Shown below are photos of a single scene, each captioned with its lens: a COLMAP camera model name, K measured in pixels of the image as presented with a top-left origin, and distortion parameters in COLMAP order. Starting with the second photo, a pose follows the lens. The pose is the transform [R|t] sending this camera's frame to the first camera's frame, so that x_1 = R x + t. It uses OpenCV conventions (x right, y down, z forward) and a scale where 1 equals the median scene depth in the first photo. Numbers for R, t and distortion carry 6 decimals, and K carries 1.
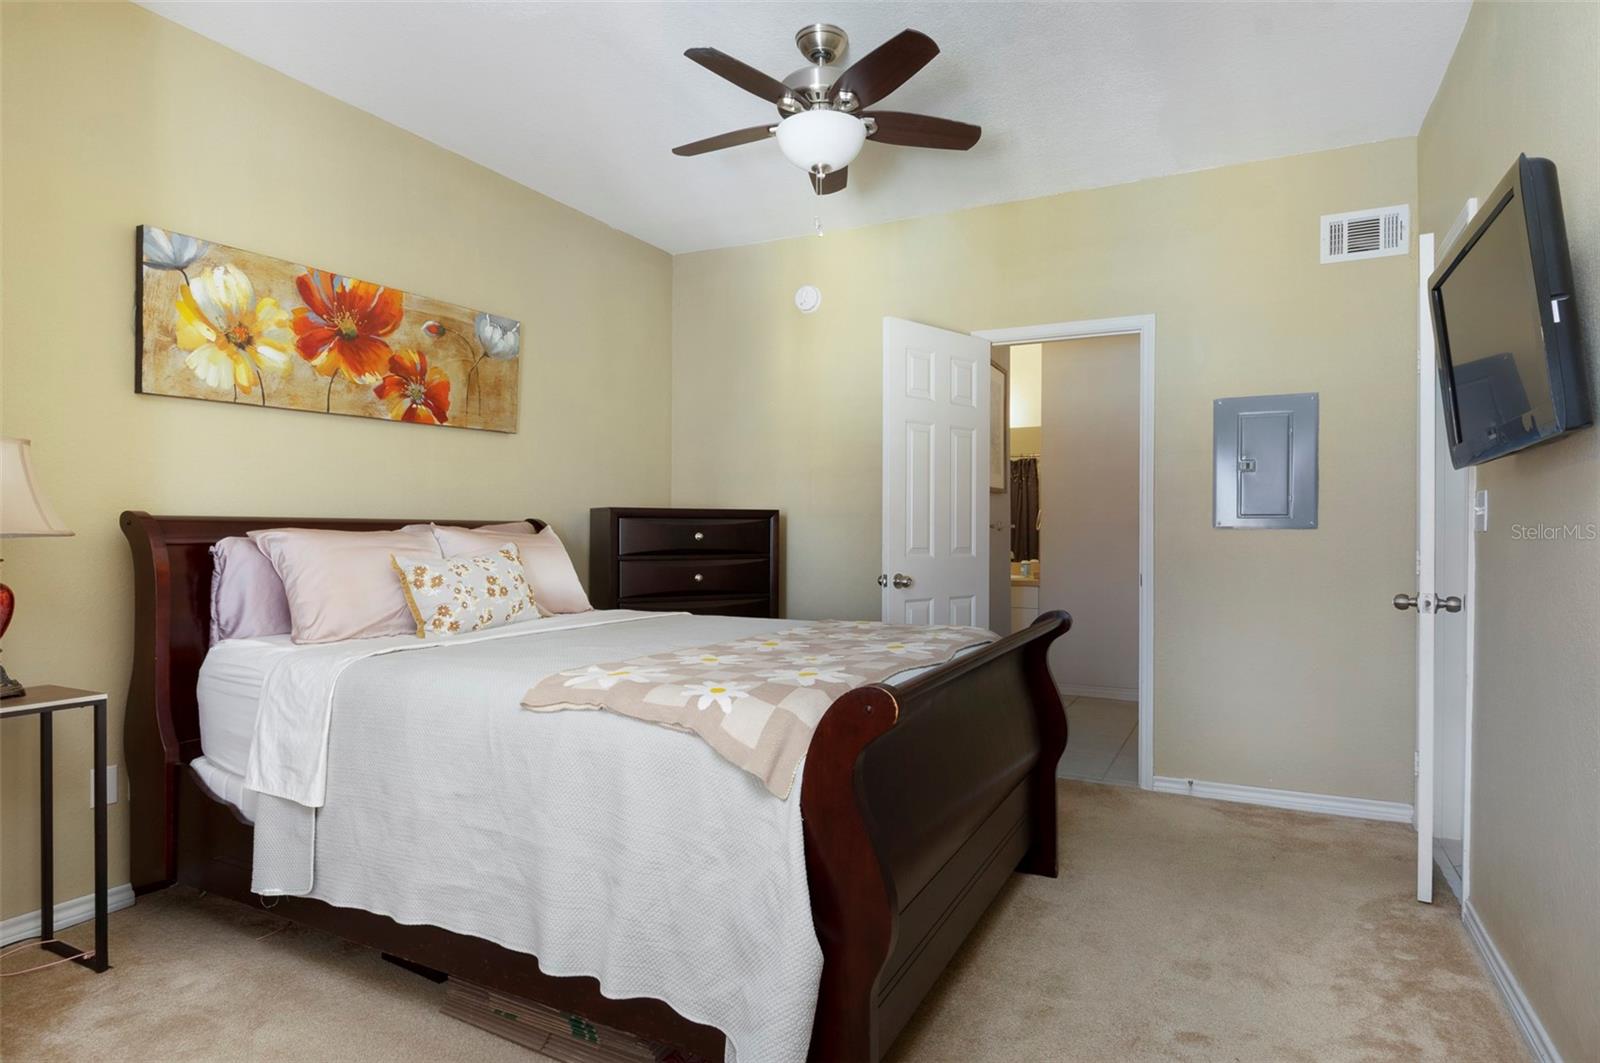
lens RADIAL K [[884.6, 0, 798.1], [0, 884.6, 536.7], [0, 0, 1]] dist [0.027147, 0.000099]
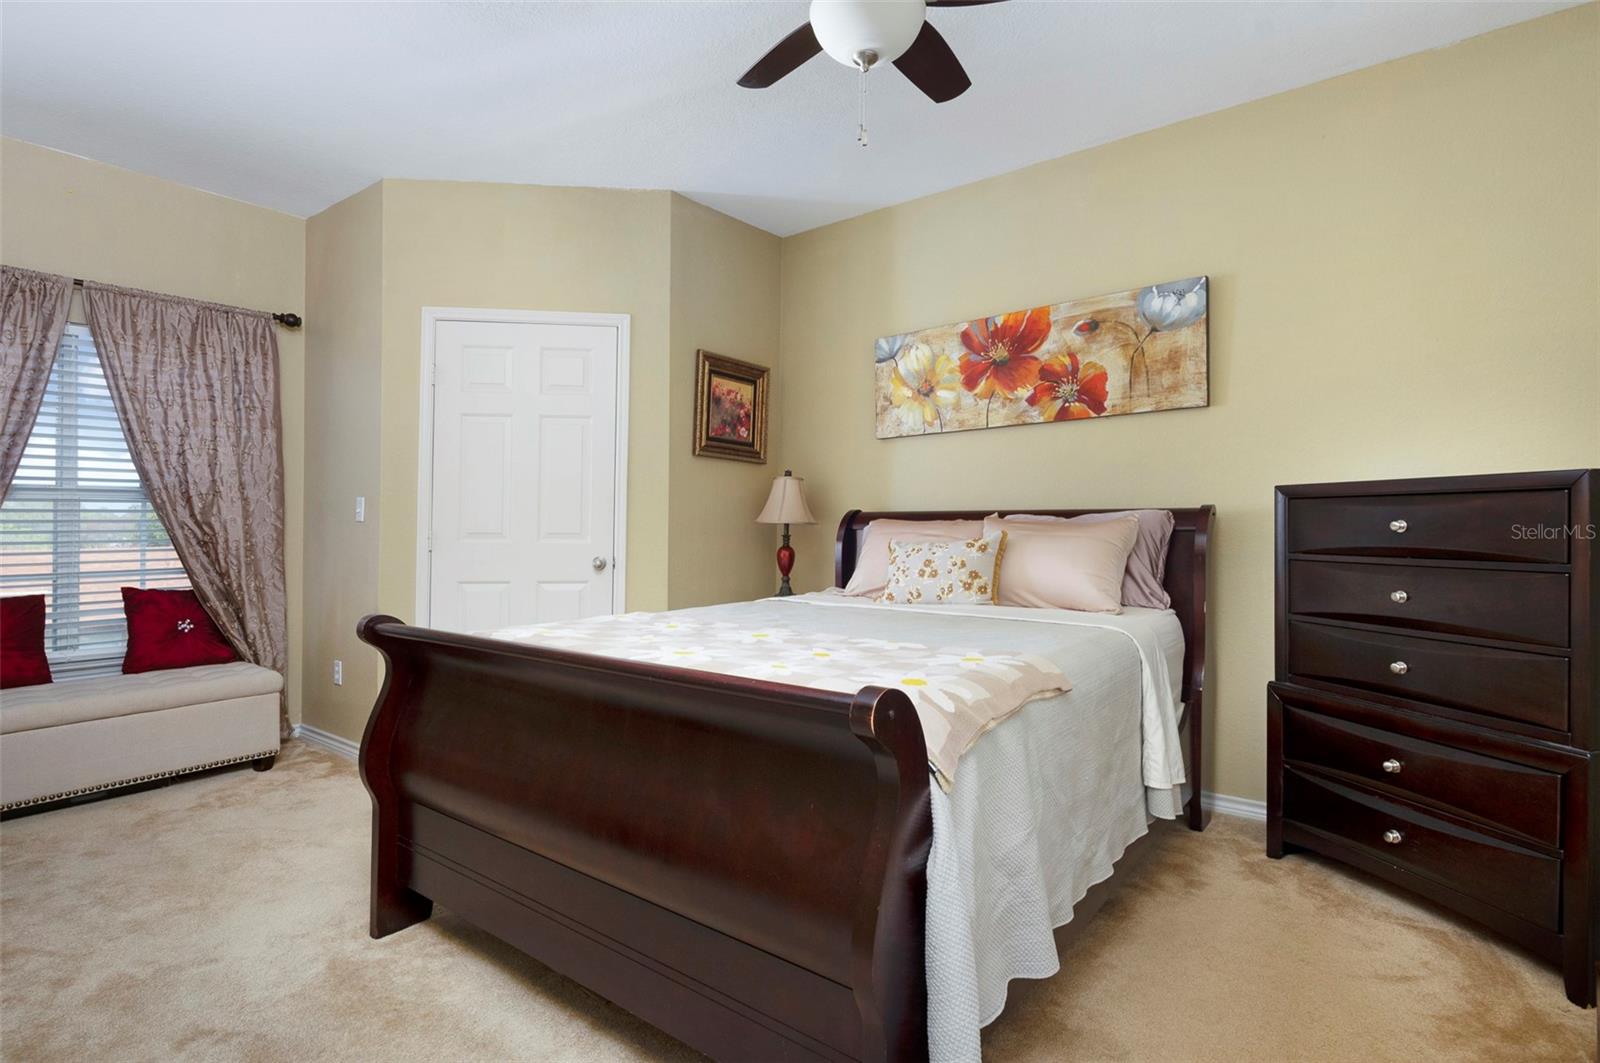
lens RADIAL K [[823.3, 0, 798.4], [0, 823.3, 517.8], [0, 0, 1]] dist [-0.000097, 0.000385]
pose [[-0.183339, -0.009483, -0.983004, 0.643587], [-0.004217, 0.999952, -0.008860, 0.000779], [0.983041, 0.002521, -0.183371, 0.908271]]
